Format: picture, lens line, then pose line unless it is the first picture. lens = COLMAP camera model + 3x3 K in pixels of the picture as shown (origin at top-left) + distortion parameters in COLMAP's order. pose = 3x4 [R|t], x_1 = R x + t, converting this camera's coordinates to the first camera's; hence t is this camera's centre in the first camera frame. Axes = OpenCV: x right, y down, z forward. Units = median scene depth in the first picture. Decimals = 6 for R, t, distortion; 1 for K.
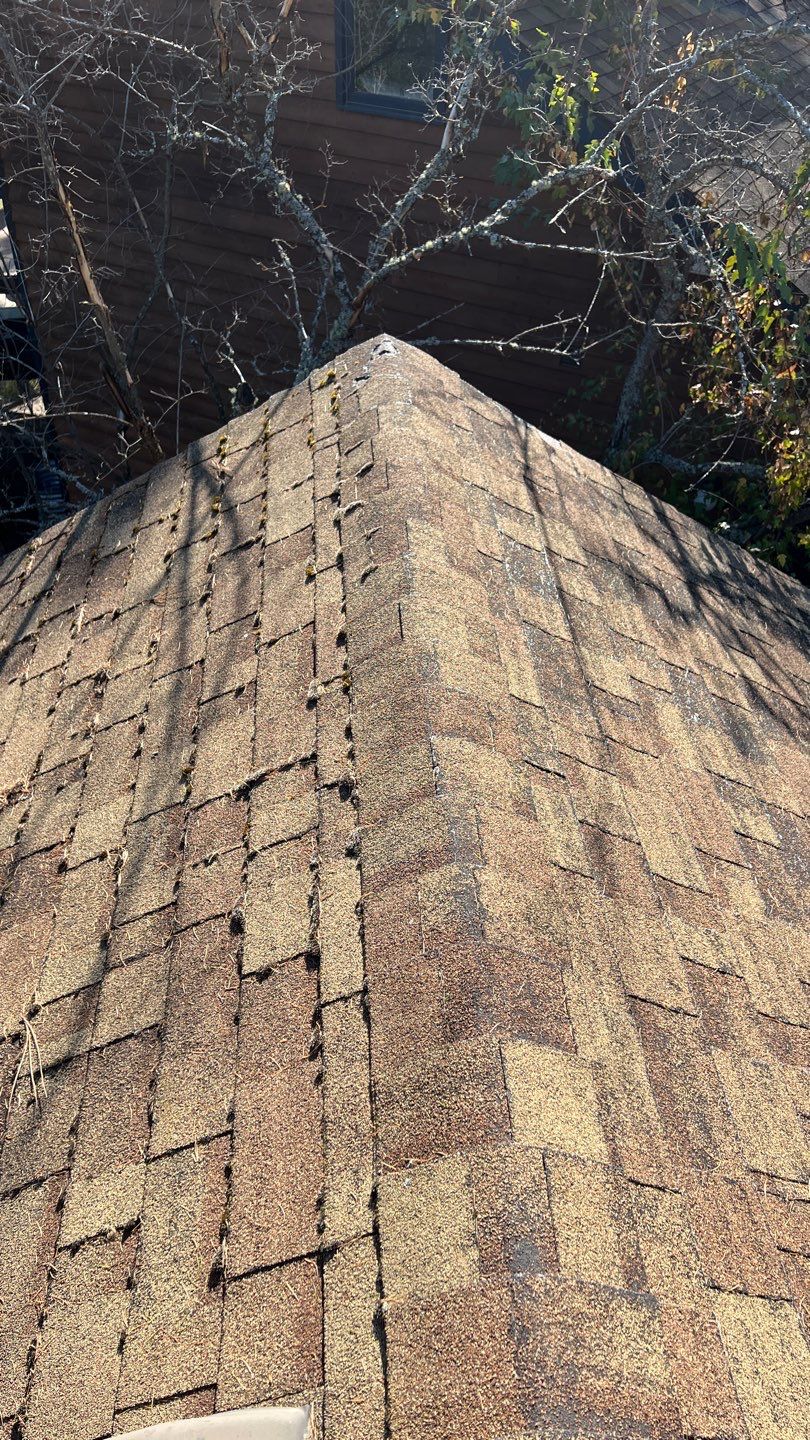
lens RADIAL K [[1072.4, 0, 408.5], [0, 1072.4, 712.0], [0, 0, 1]] dist [0.051438, -0.057376]
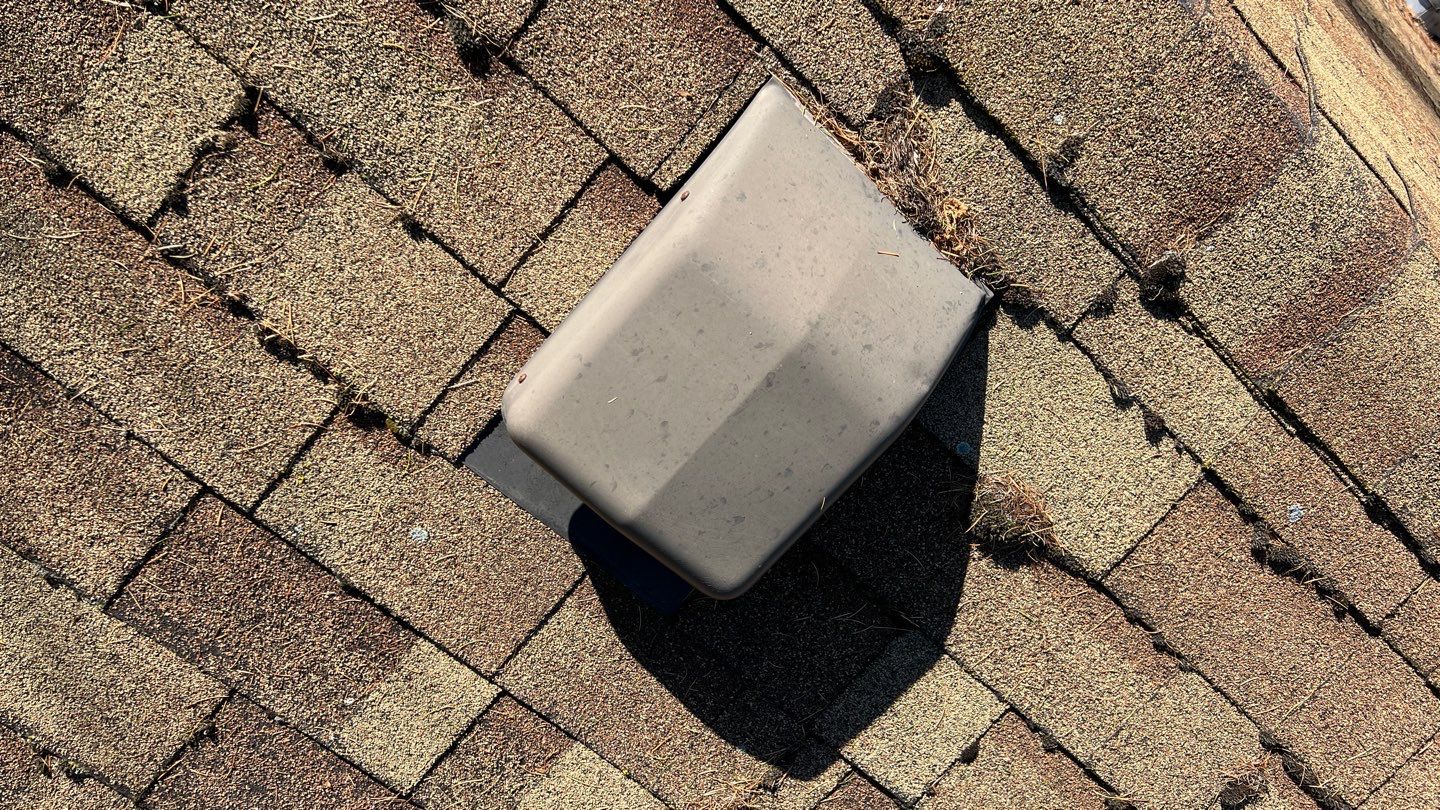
lens RADIAL K [[1070.6, 0, 715.5], [0, 1070.6, 387.7], [0, 0, 1]] dist [0.046287, -0.056314]
pose [[0.602195, -0.723996, 0.336439, -0.316464], [0.133739, 0.506947, 0.851539, 0.083971], [-0.787068, -0.467797, 0.402108, 0.407423]]
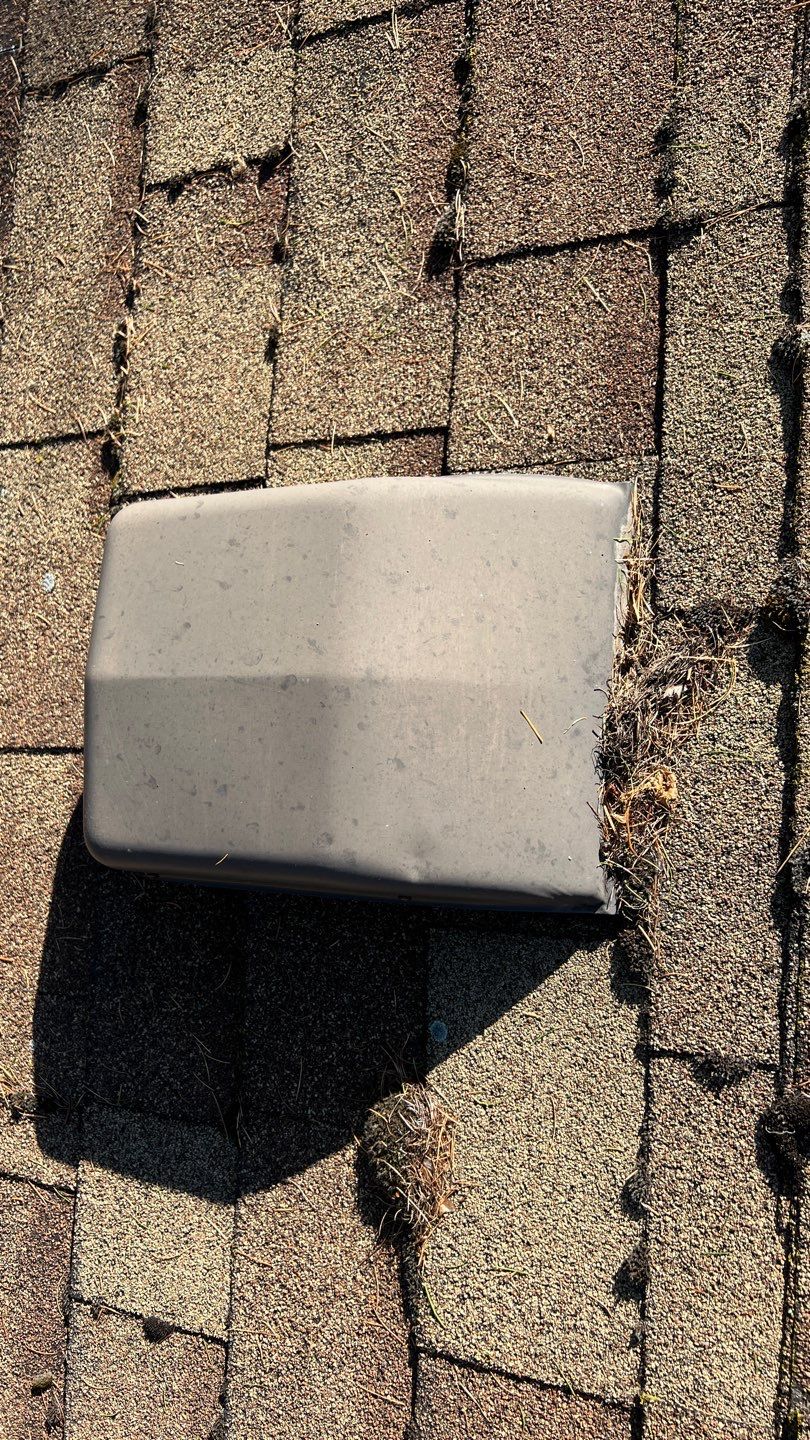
lens RADIAL K [[1084.5, 0, 417.0], [0, 1084.5, 723.7], [0, 0, 1]] dist [0.012736, -0.008941]
pose [[0.991784, 0.126674, 0.017852, -0.122990], [-0.101227, 0.691793, 0.714966, 0.211336], [0.078218, -0.710898, 0.698932, 0.321656]]
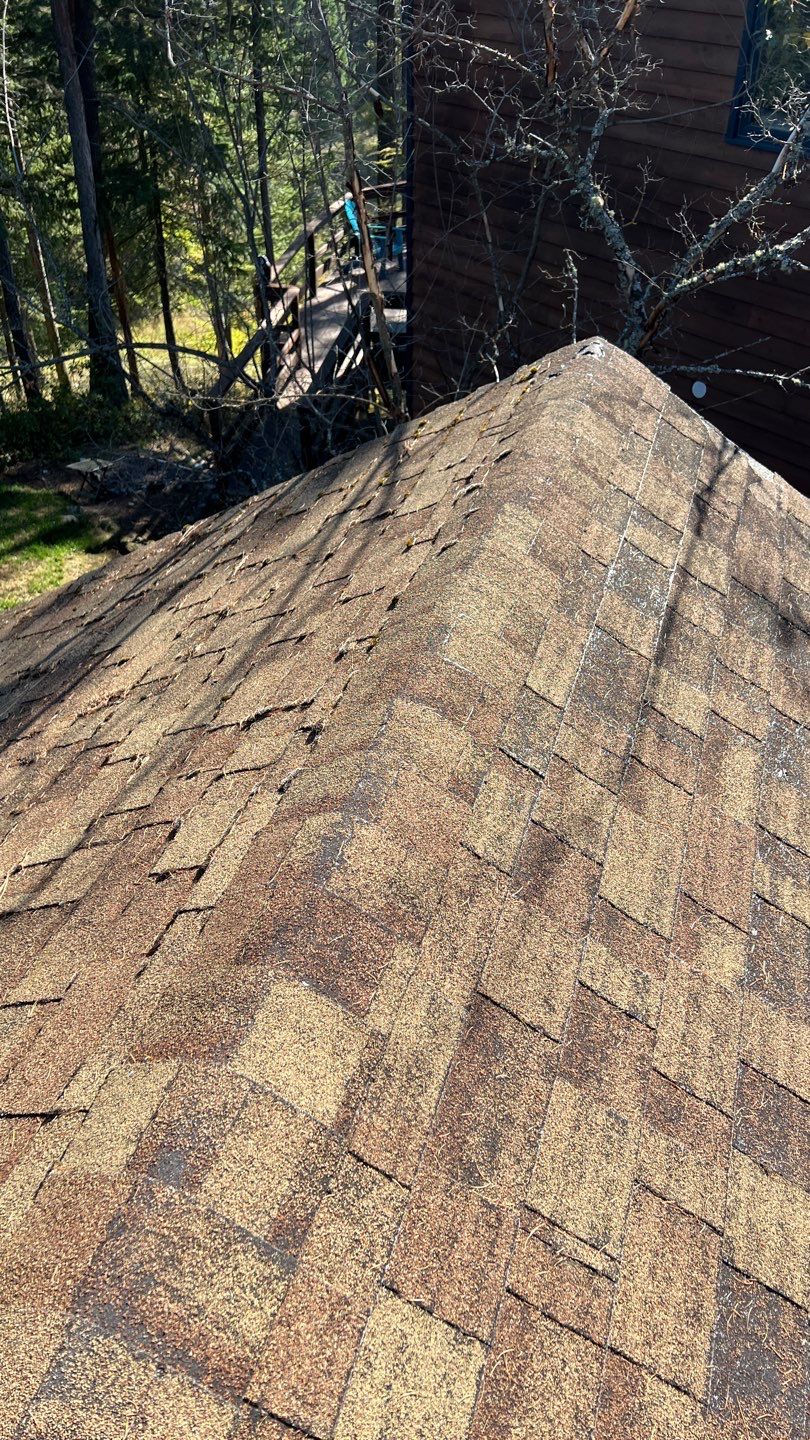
lens RADIAL K [[1070.6, 0, 403.7], [0, 1070.6, 726.9], [0, 0, 1]] dist [0.046287, -0.056314]
pose [[0.926412, 0.212910, -0.310533, 0.330717], [-0.220197, 0.975384, 0.011836, 0.035561], [0.305409, 0.057413, 0.950489, 0.071913]]
